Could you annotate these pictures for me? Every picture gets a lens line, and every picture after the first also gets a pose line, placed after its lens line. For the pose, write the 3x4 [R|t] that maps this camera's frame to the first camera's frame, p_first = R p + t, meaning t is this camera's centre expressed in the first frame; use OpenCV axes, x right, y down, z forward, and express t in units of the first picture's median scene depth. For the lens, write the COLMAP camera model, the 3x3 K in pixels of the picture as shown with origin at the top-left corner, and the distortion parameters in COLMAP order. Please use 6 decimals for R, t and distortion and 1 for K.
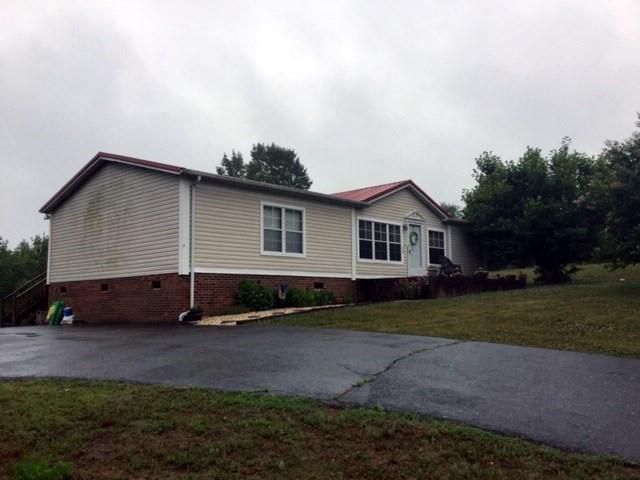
lens RADIAL K [[565.5, 0, 320.7], [0, 565.5, 240.9], [0, 0, 1]] dist [0.099700, -0.188999]
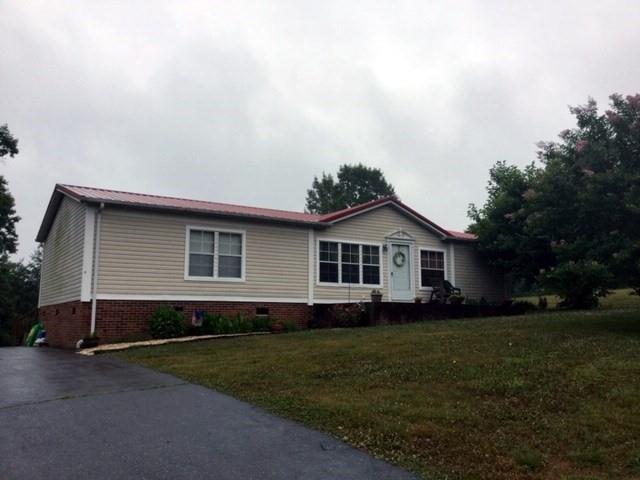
lens RADIAL K [[565.5, 0, 320.7], [0, 565.5, 240.9], [0, 0, 1]] dist [0.099700, -0.188999]
pose [[0.971170, -0.024132, -0.237161, 0.287898], [0.015762, 0.999186, -0.037129, -0.002447], [0.237864, 0.032321, 0.970760, 0.080969]]
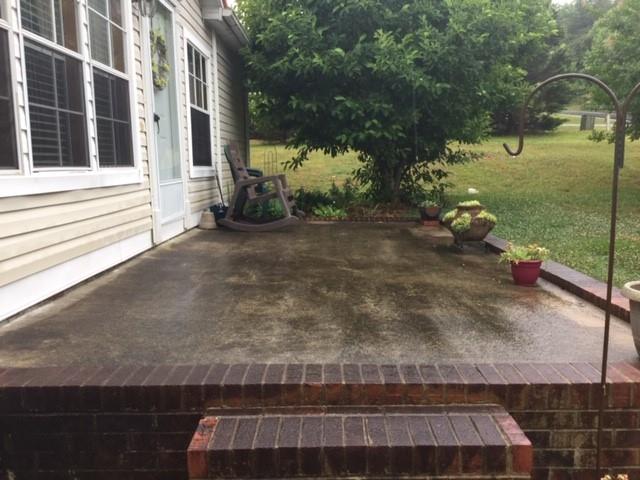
lens RADIAL K [[565.5, 0, 320.7], [0, 565.5, 240.9], [0, 0, 1]] dist [0.099700, -0.188999]
pose [[0.731385, -0.089073, 0.676123, 0.051361], [-0.072364, 0.975700, 0.206818, 0.015667], [-0.678115, -0.200191, 0.707166, 0.854935]]
